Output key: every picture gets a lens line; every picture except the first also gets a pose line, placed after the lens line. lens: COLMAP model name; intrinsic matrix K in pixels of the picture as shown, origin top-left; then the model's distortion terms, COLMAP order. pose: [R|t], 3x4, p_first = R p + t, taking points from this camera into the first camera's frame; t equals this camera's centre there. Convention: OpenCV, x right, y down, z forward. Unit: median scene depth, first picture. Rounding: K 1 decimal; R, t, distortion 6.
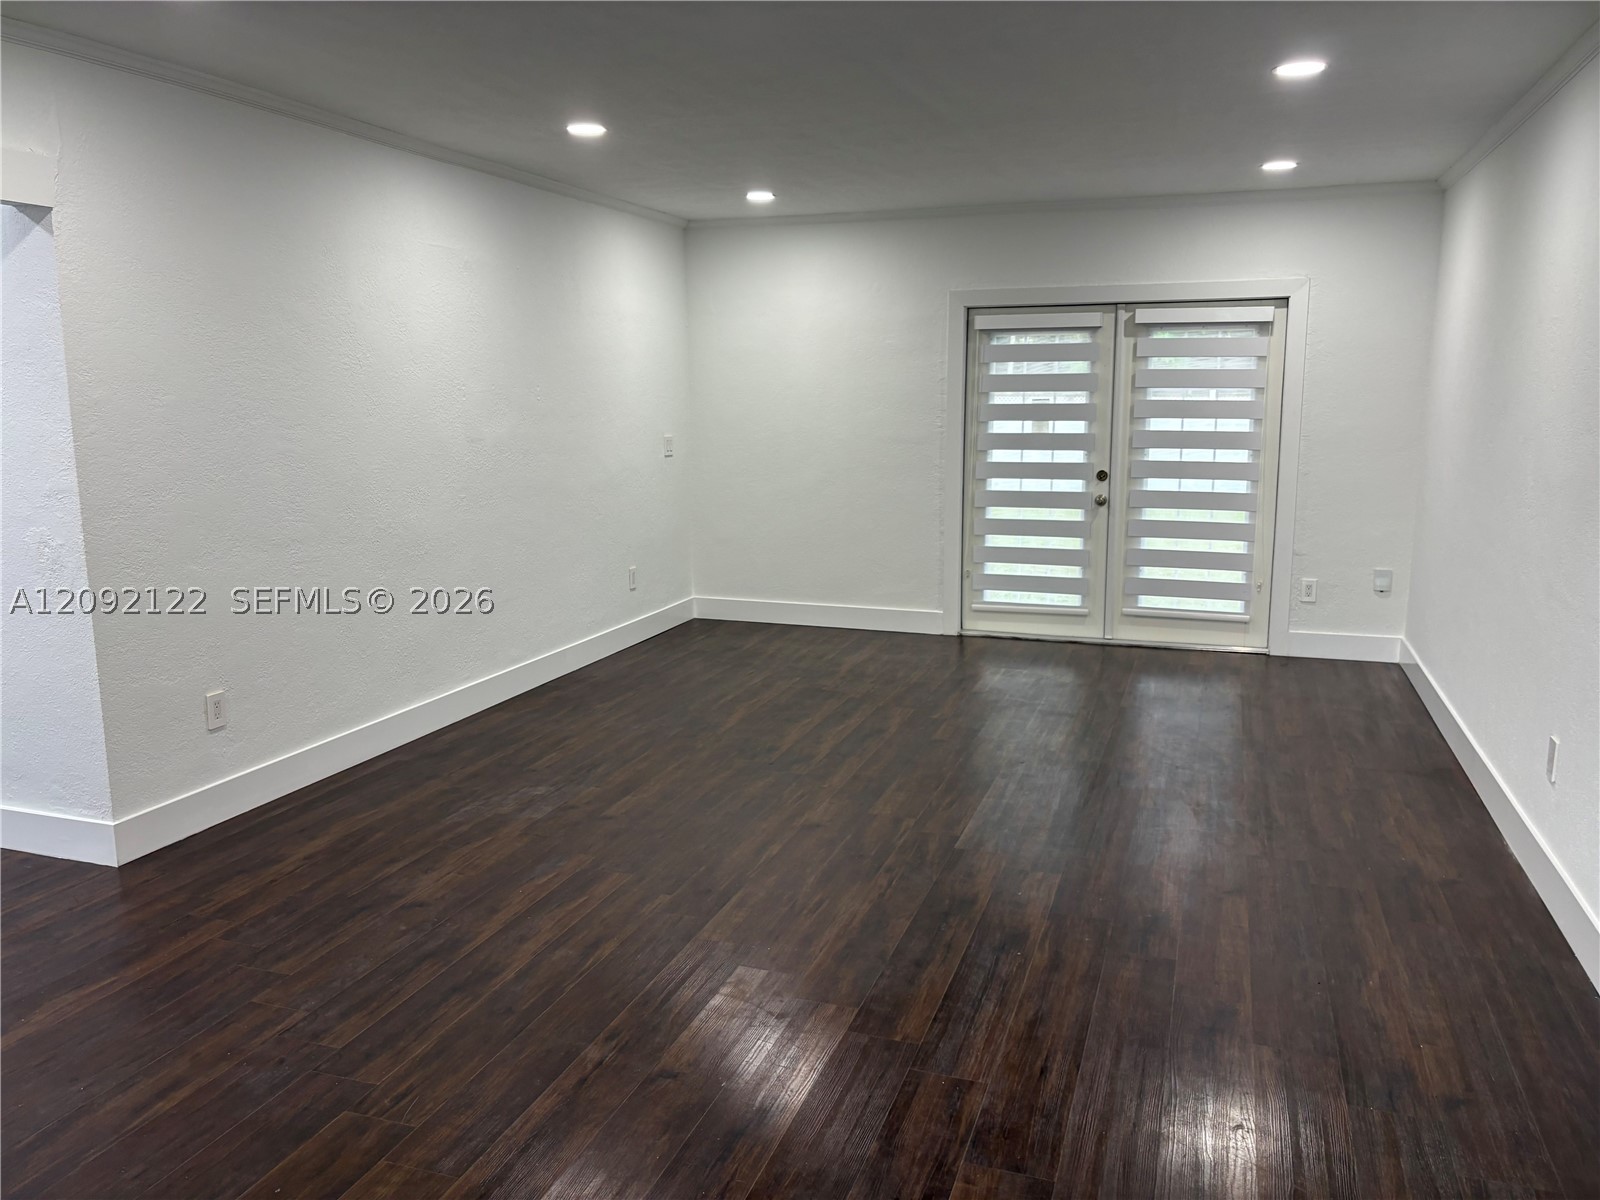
lens RADIAL K [[1209.4, 0, 800.1], [0, 1209.4, 604.4], [0, 0, 1]] dist [0.082201, -0.115122]
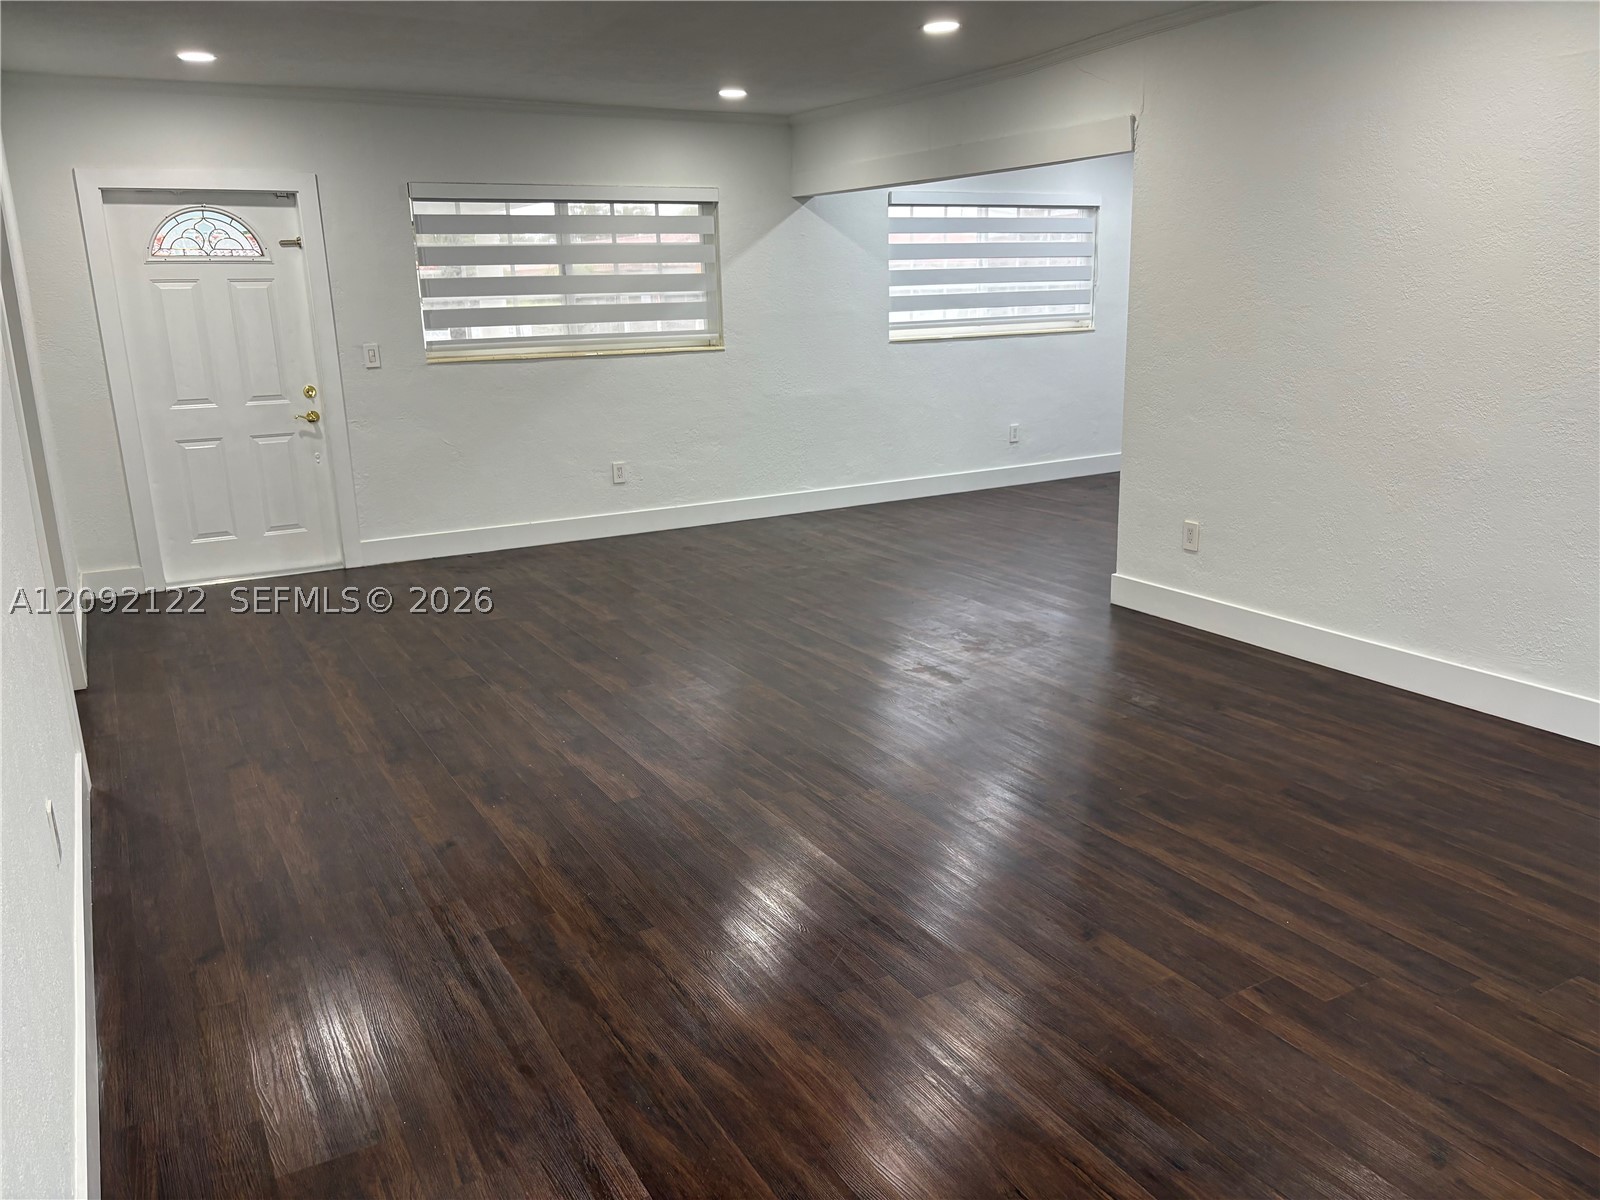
lens RADIAL K [[1209.4, 0, 800.1], [0, 1209.4, 604.4], [0, 0, 1]] dist [0.082201, -0.115122]
pose [[-0.660300, 0.206717, -0.721992, 0.704972], [-0.106911, 0.925706, 0.362819, -0.259868], [0.743353, 0.316758, -0.589144, 1.471623]]
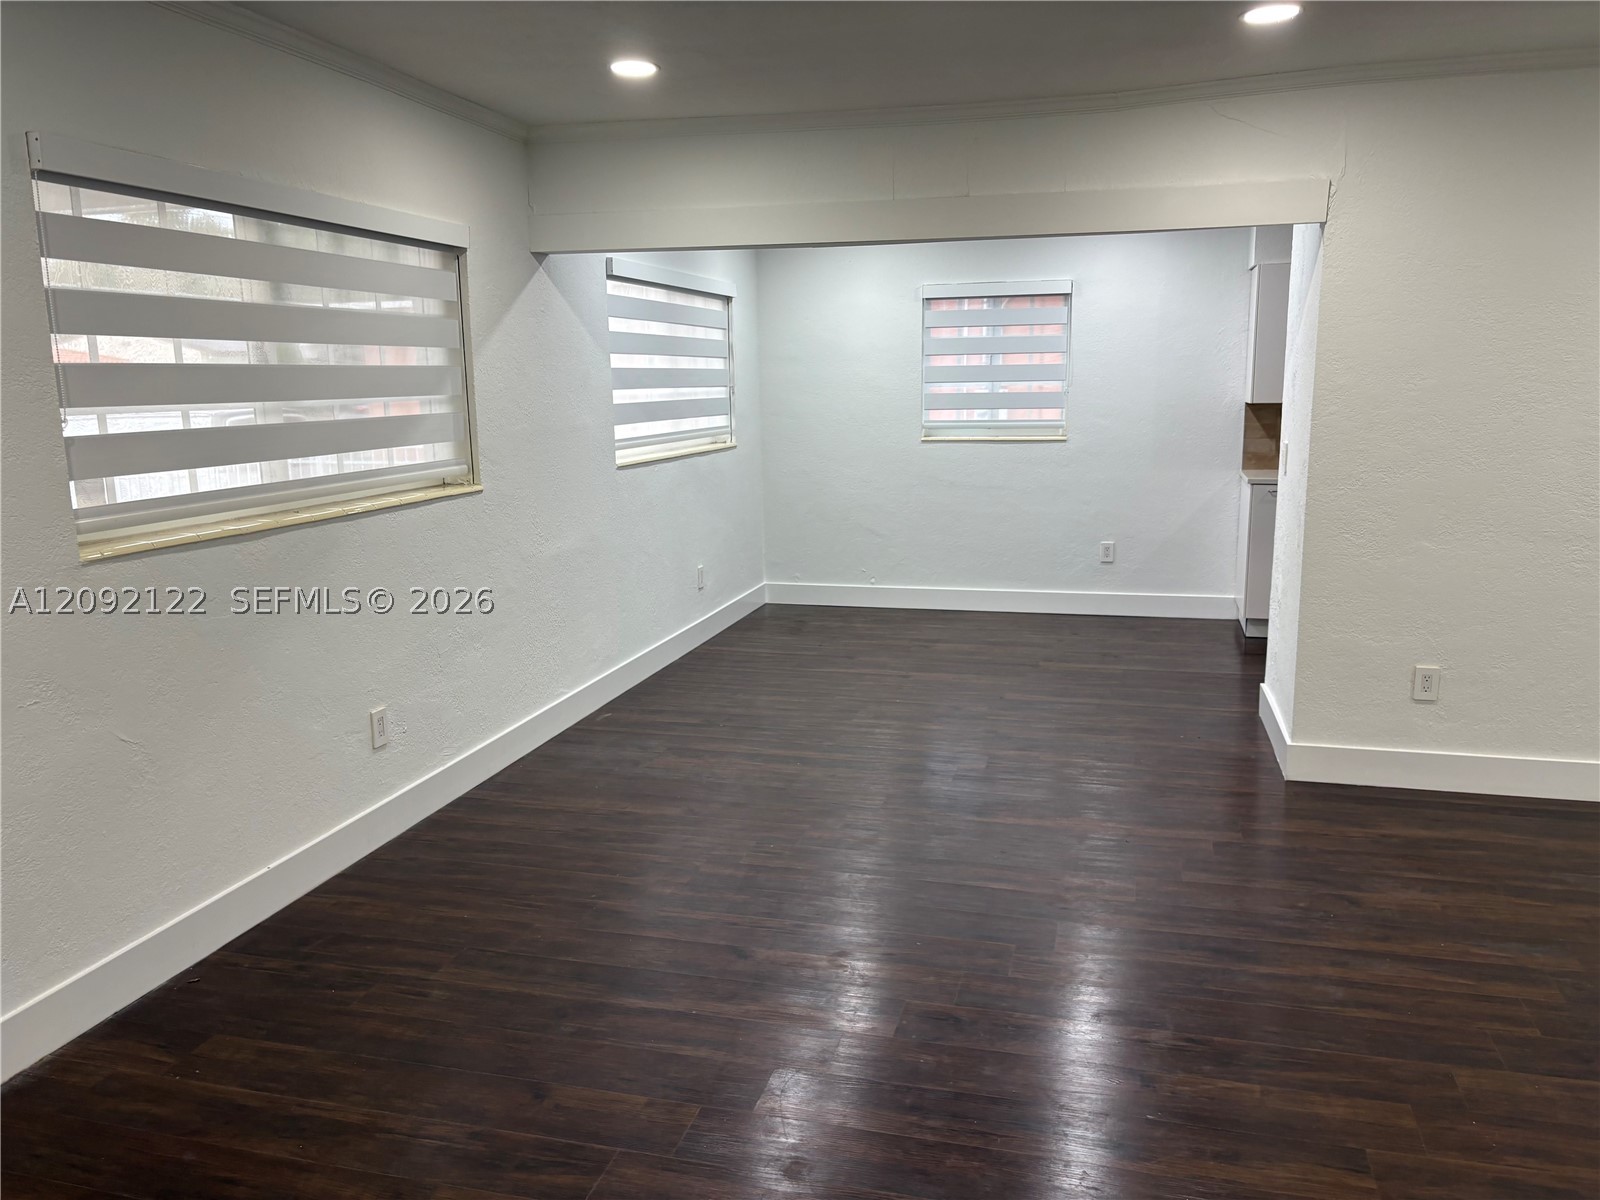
lens RADIAL K [[1209.4, 0, 800.1], [0, 1209.4, 604.4], [0, 0, 1]] dist [0.082201, -0.115122]
pose [[0.075066, 0.186159, -0.979648, 0.494740], [-0.160386, 0.971883, 0.172394, -0.073533], [0.984196, 0.144181, 0.102813, 0.364011]]
